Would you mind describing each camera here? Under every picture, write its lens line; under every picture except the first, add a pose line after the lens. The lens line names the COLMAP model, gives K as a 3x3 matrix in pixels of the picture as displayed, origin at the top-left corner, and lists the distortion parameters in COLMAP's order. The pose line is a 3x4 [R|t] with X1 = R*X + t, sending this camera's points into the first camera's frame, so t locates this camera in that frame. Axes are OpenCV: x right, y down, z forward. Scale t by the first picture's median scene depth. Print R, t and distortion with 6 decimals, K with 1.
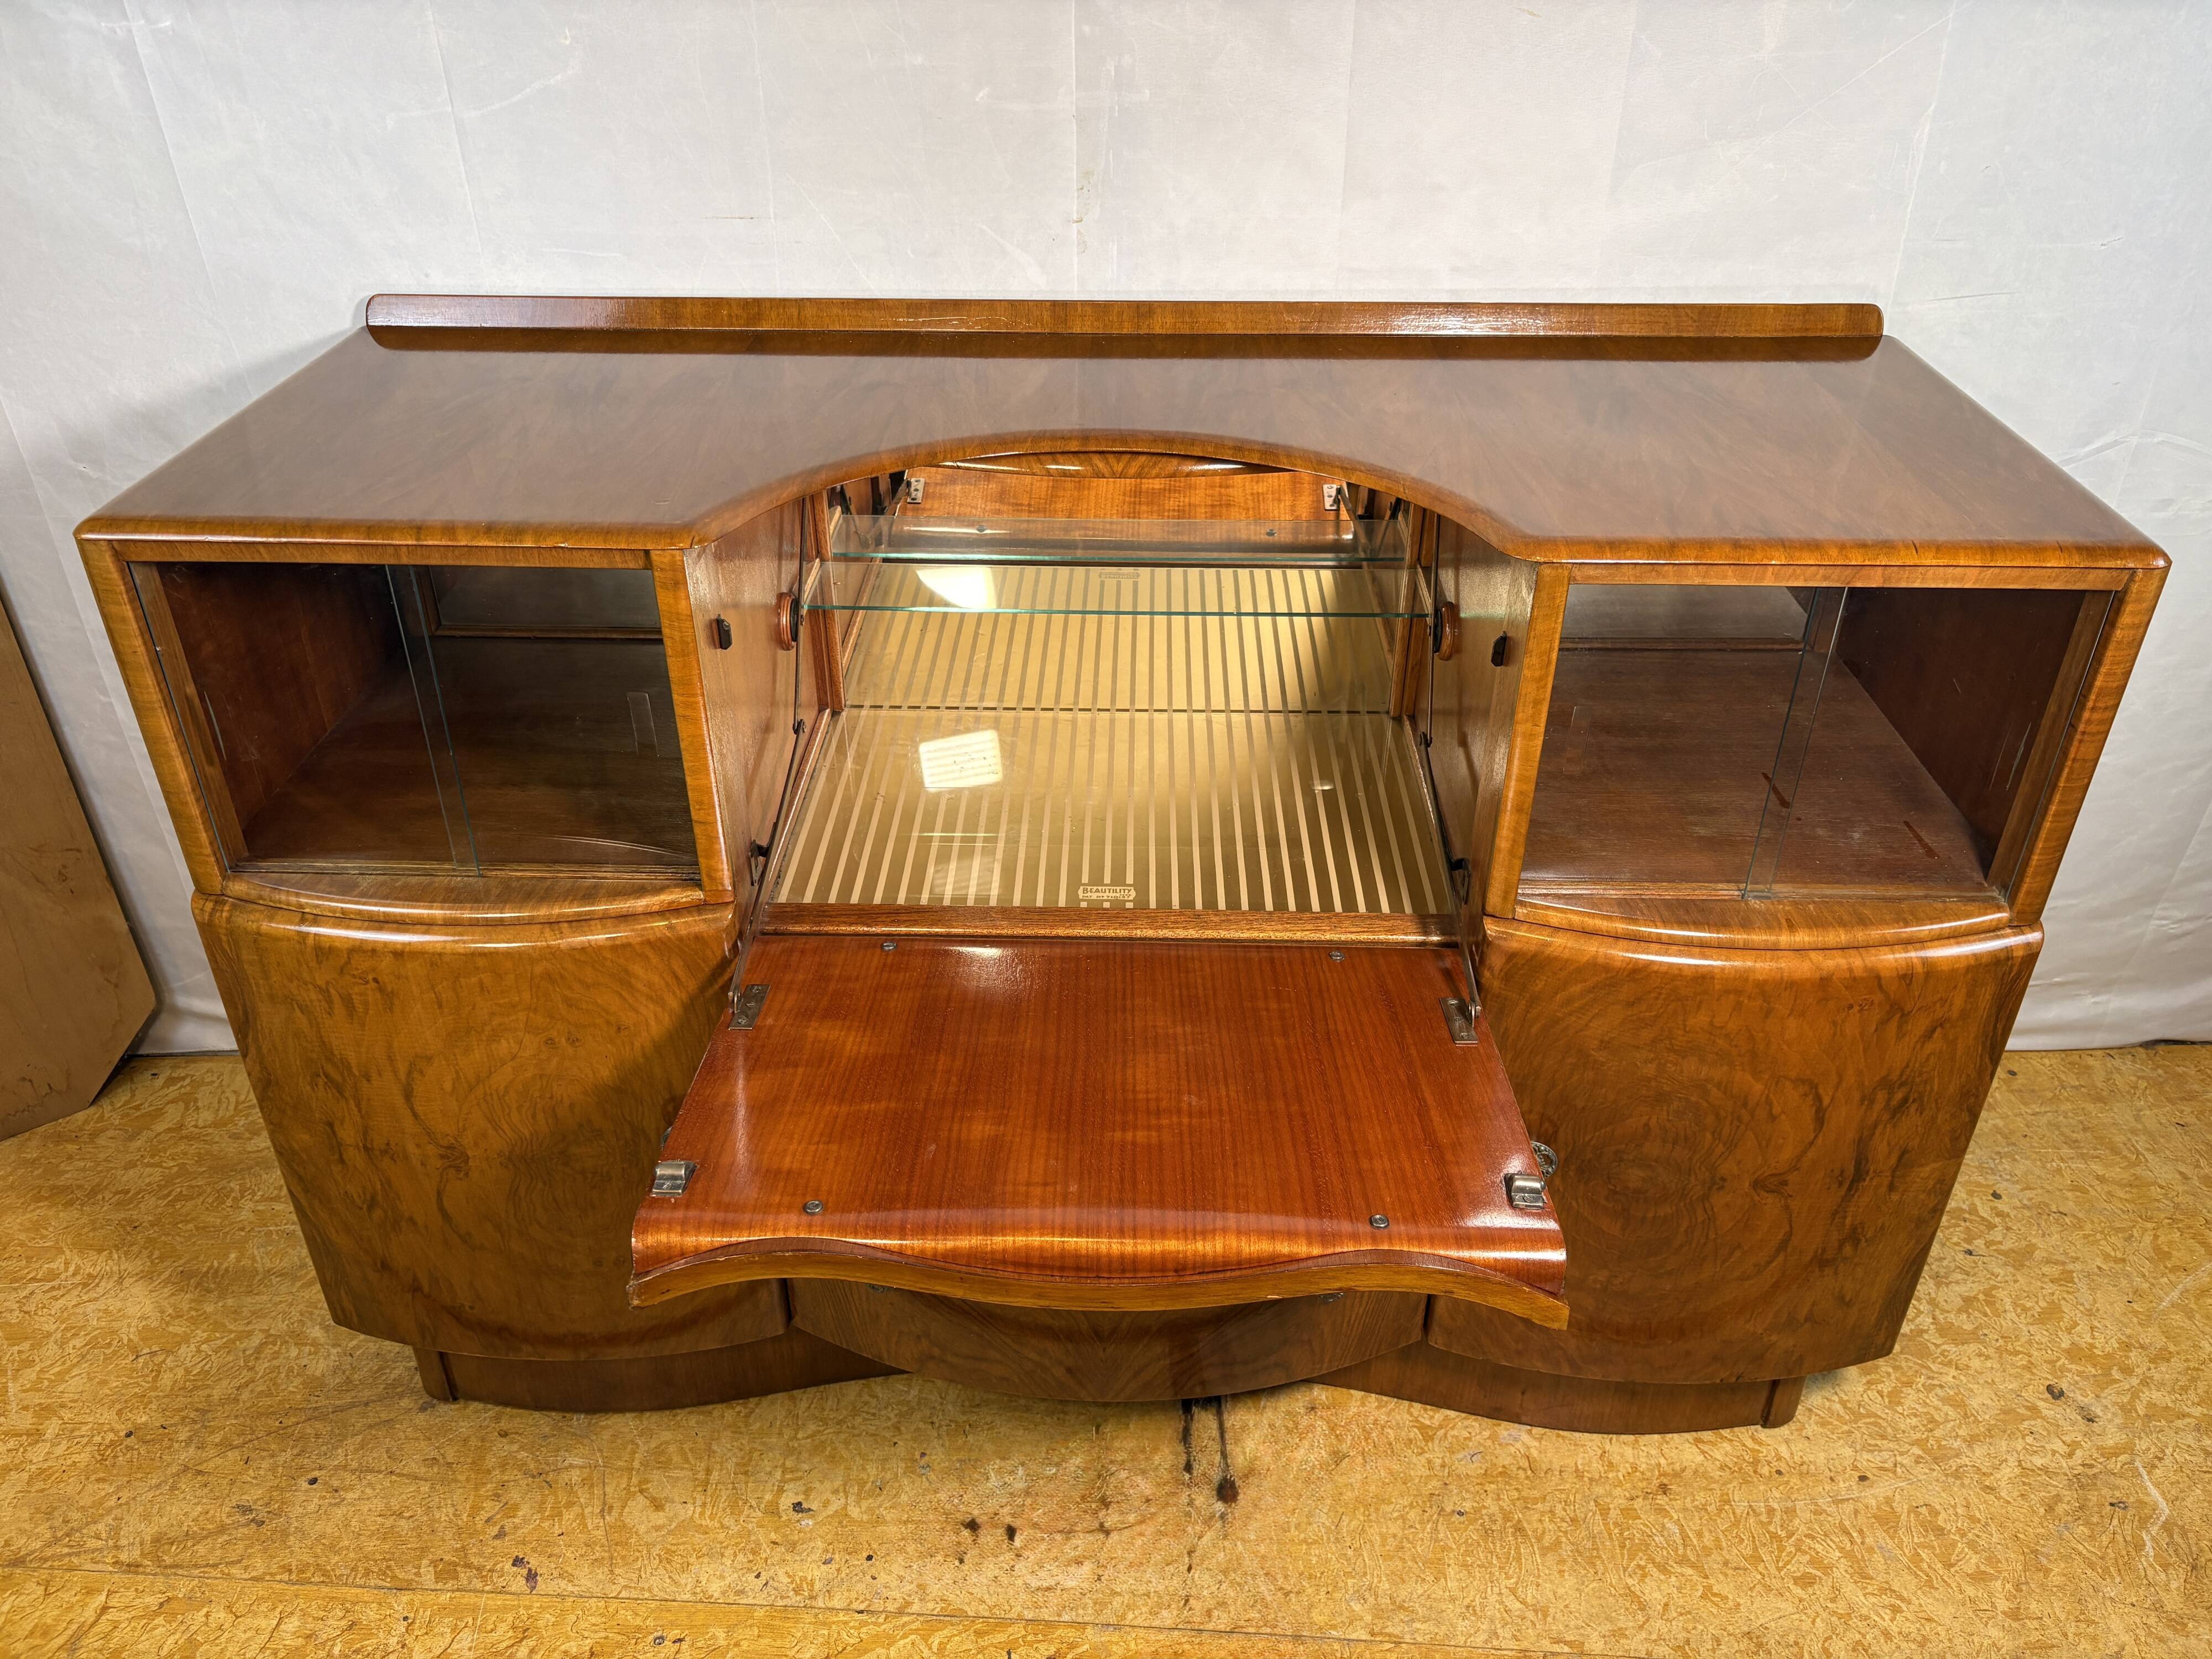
lens RADIAL K [[1676.9, 0, 1102.9], [0, 1676.9, 827.4], [0, 0, 1]] dist [0.040167, -0.048348]
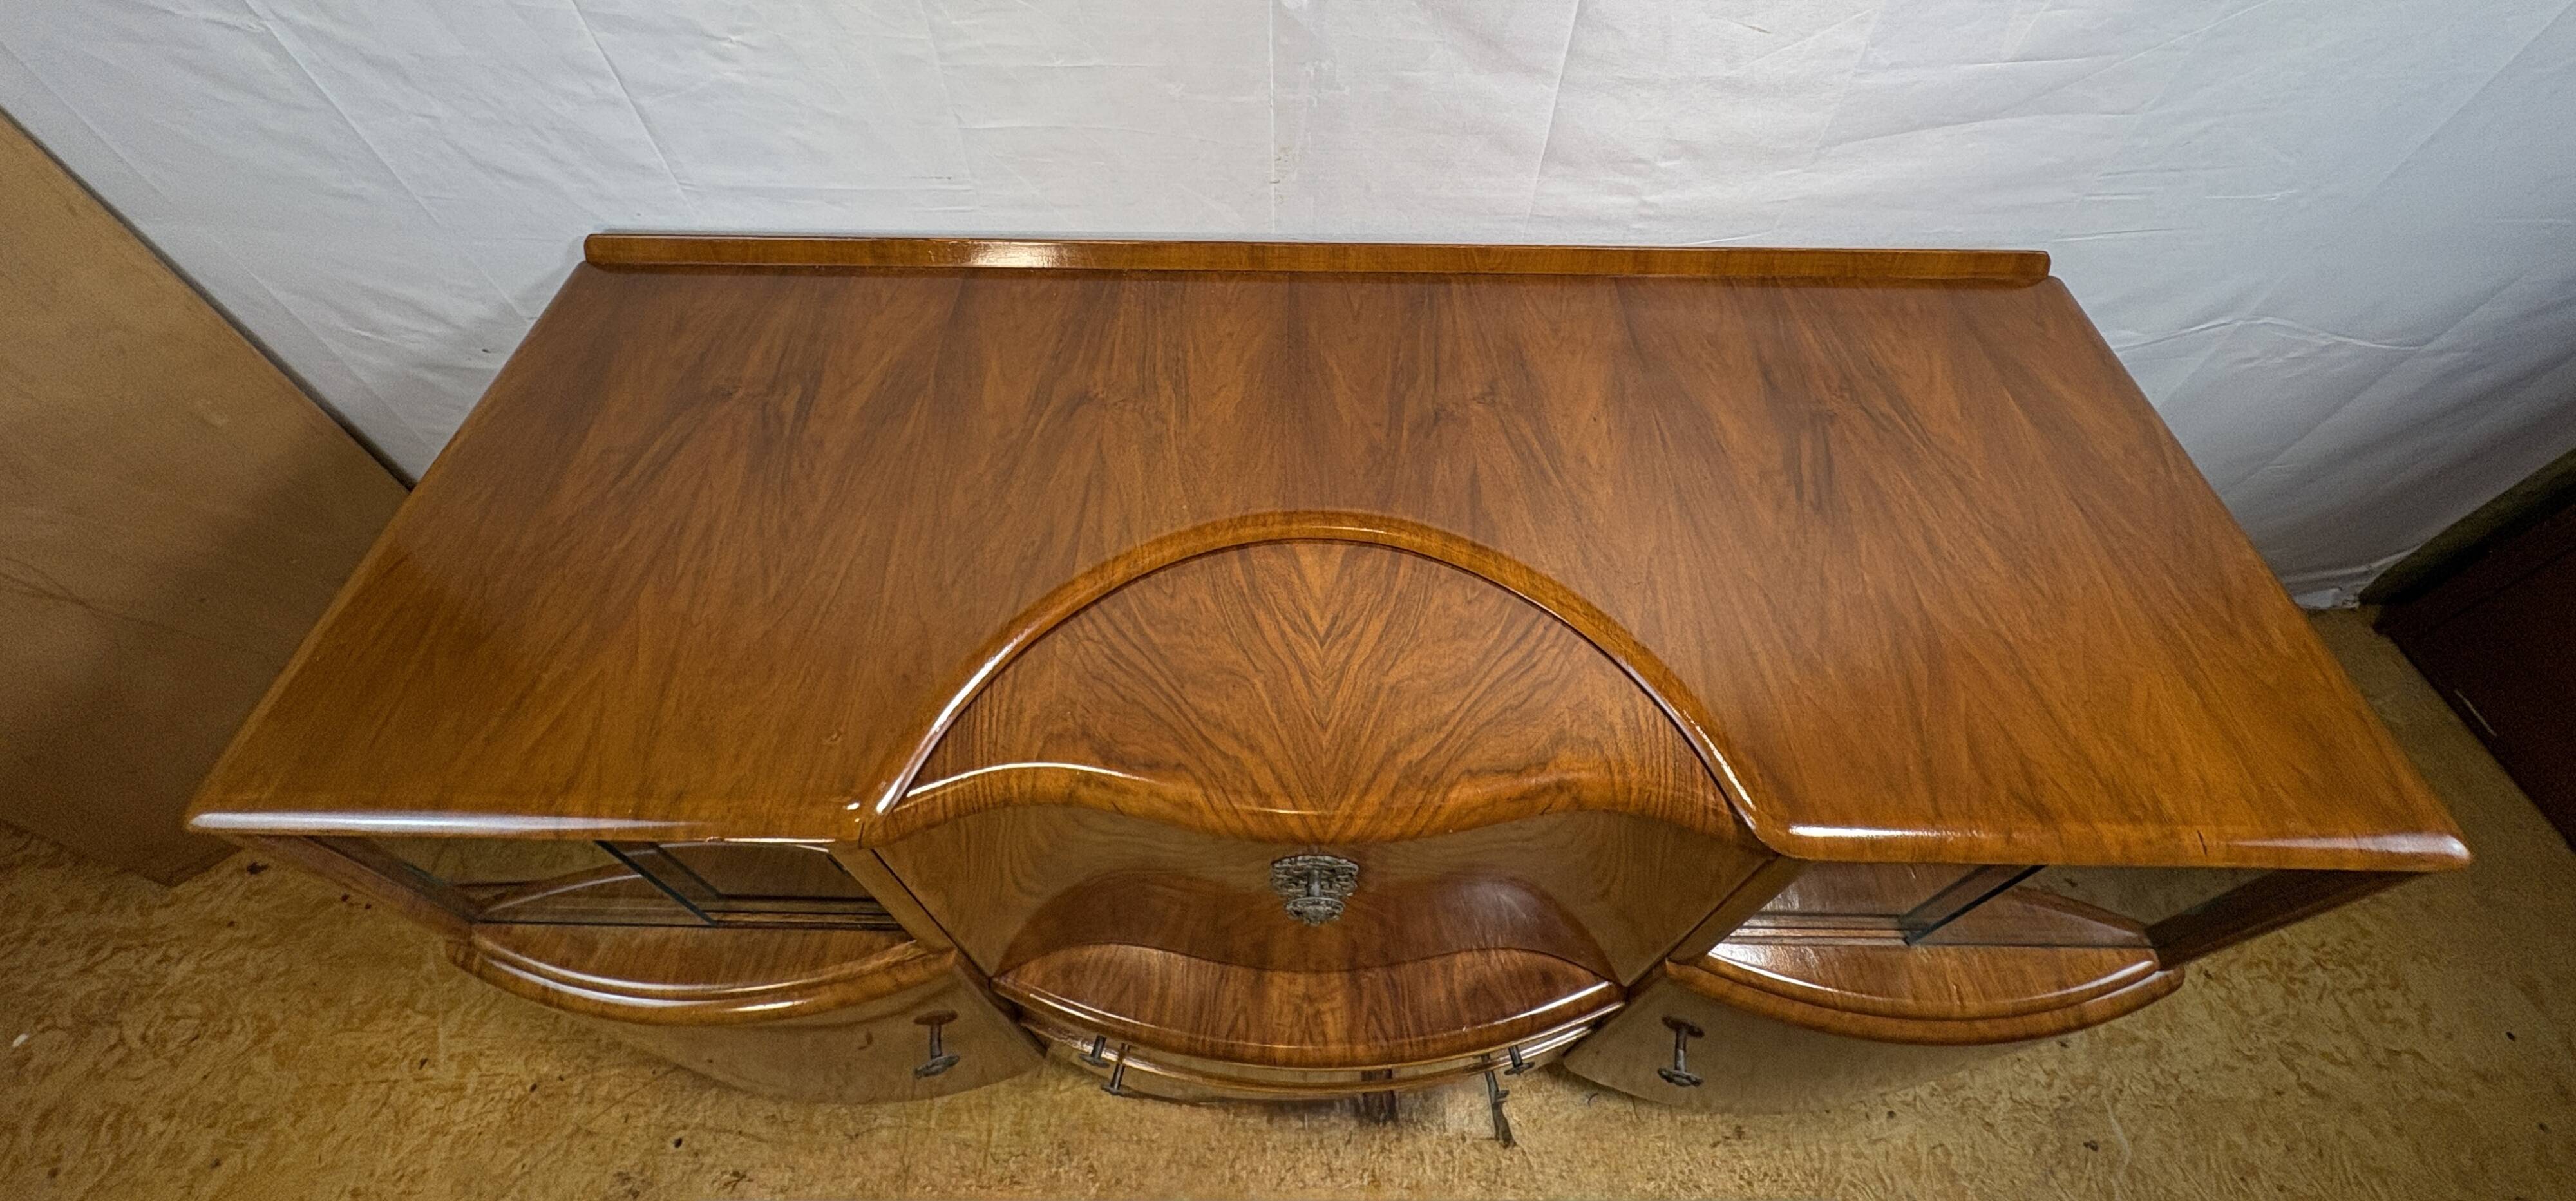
lens RADIAL K [[1023.3, 0, 1284.5], [0, 1023.3, 237.4], [0, 0, 1]] dist [0.001223, 0.000022]
pose [[0.999909, -0.007938, 0.010863, -0.015816], [0.005568, 0.979158, 0.203023, -0.445582], [-0.012248, -0.202944, 0.979114, 0.391205]]
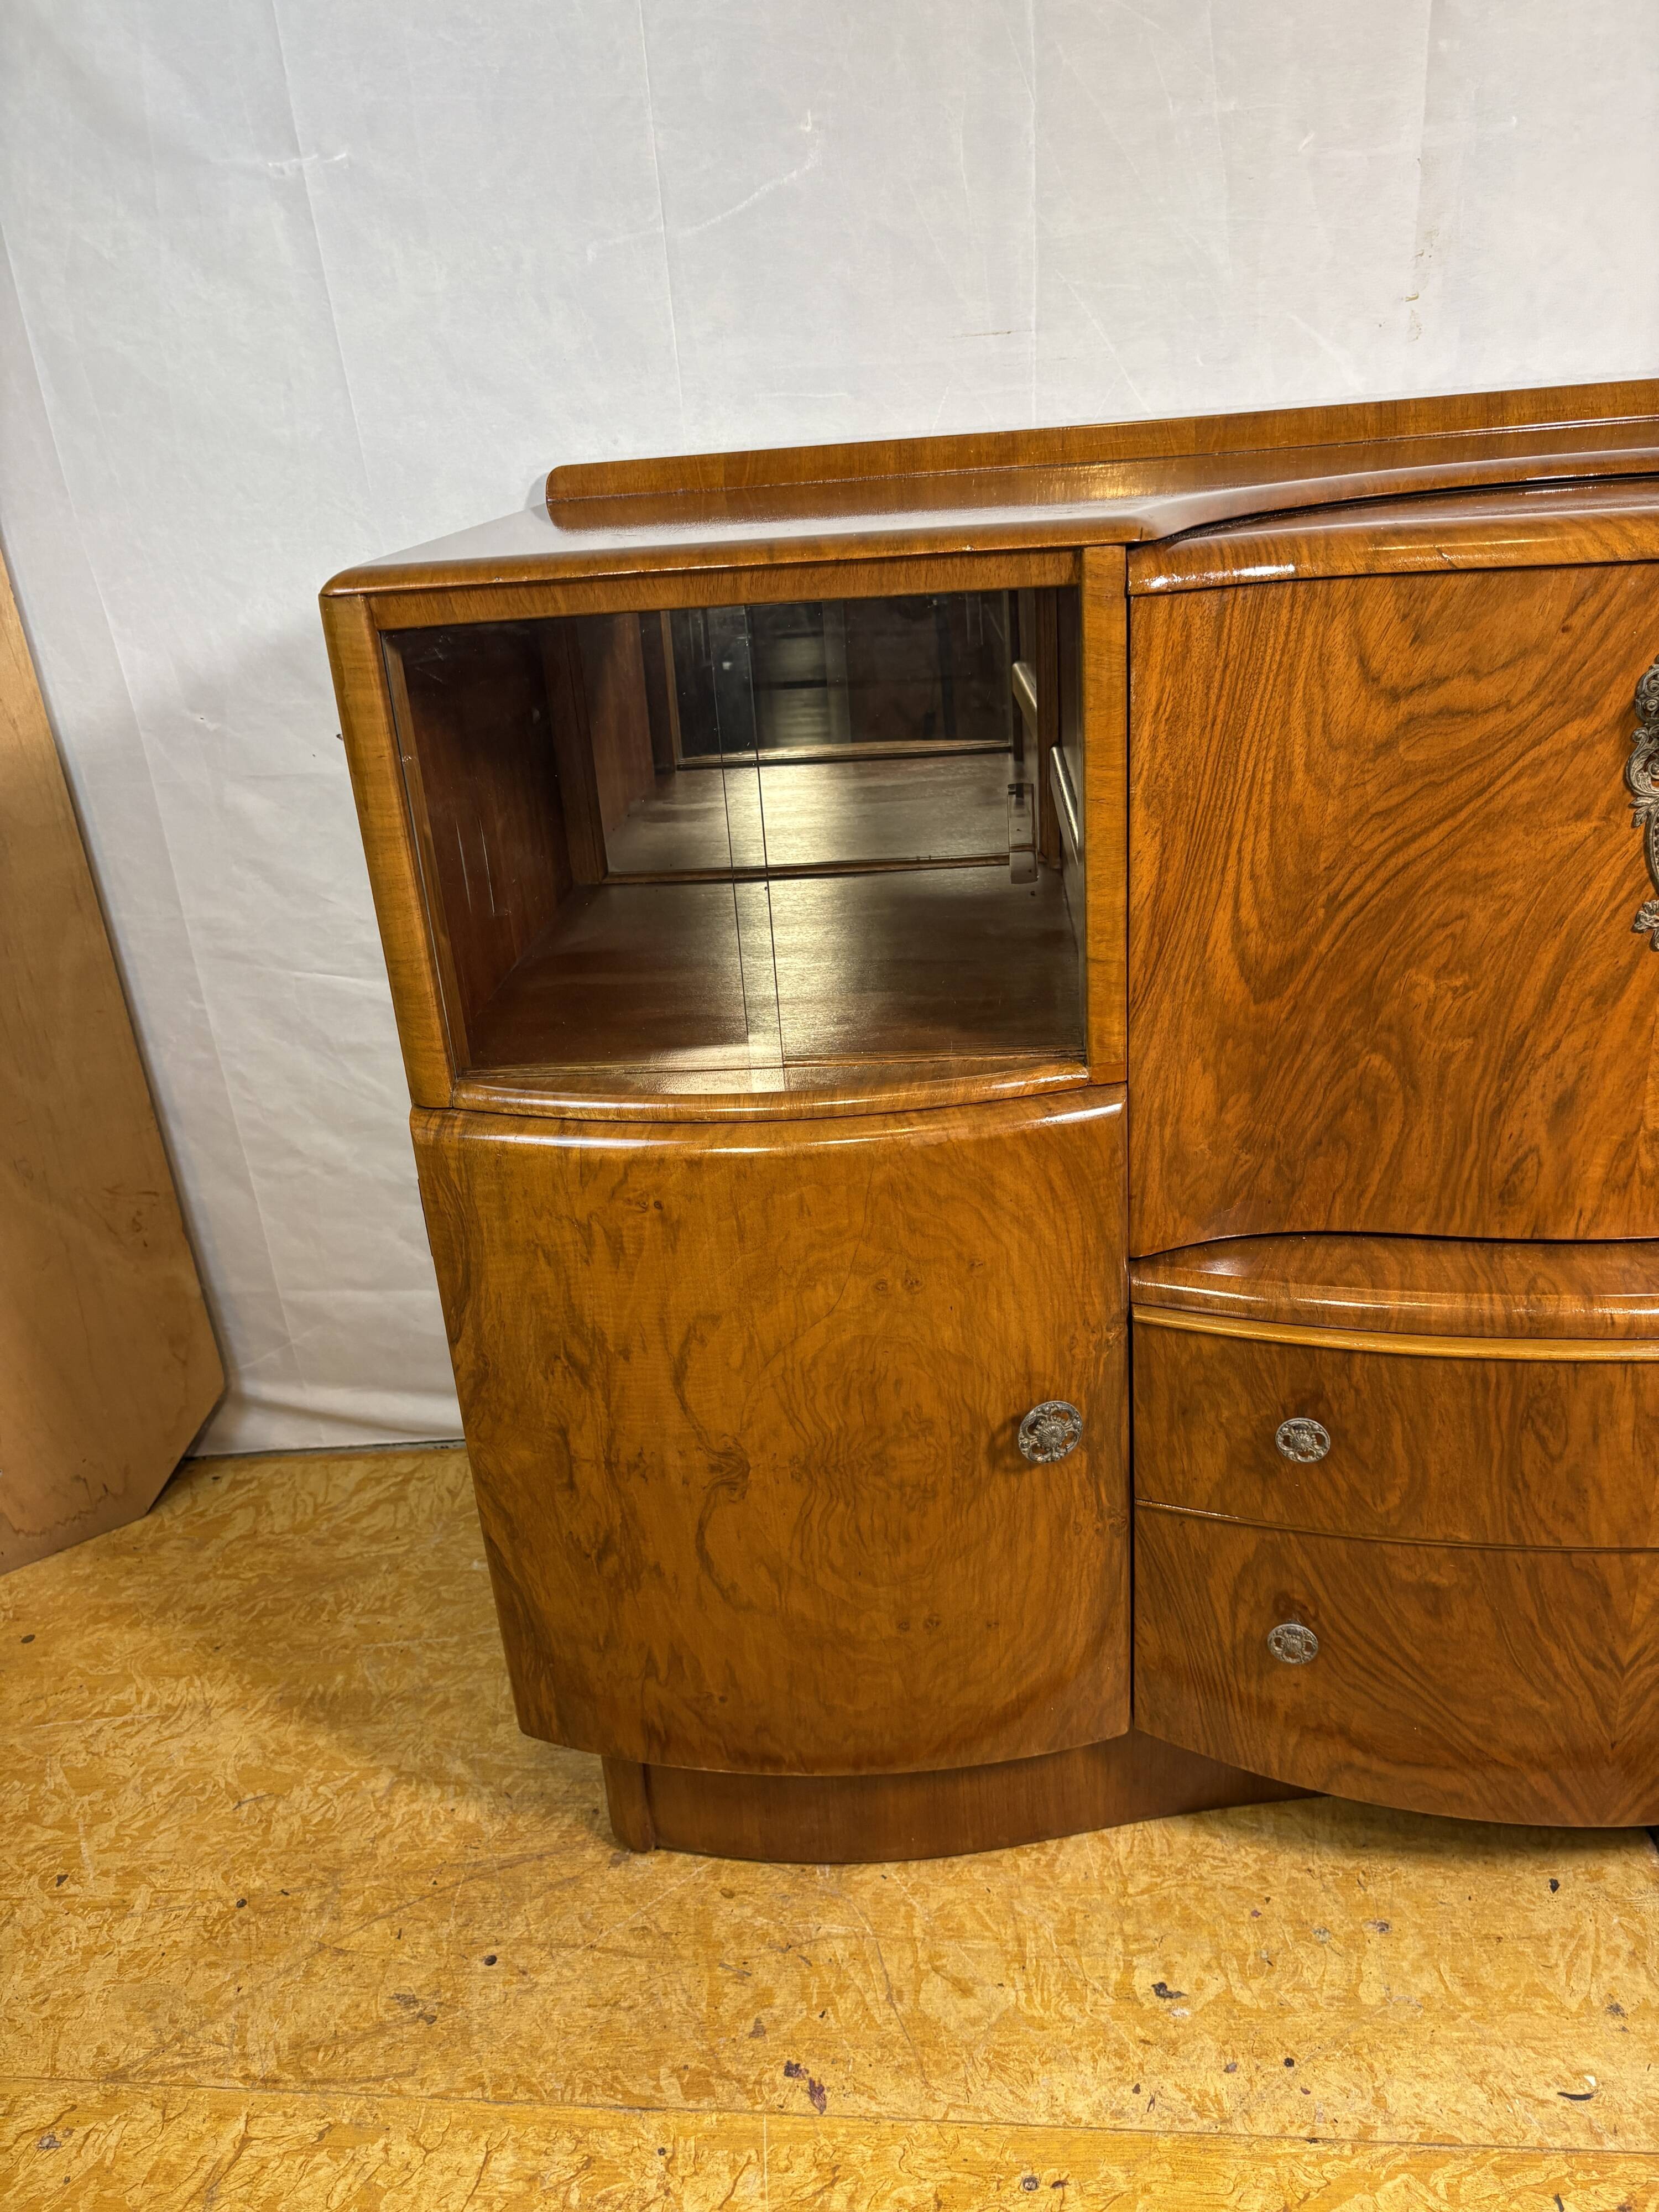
lens RADIAL K [[1676.9, 0, 827.5], [0, 1676.9, 1094.7], [0, 0, 1]] dist [0.040167, -0.048348]
pose [[0.996137, -0.050321, -0.071968, -0.254187], [0.038566, 0.986957, -0.156297, 0.136391], [0.078895, 0.152917, 0.985085, 0.227209]]
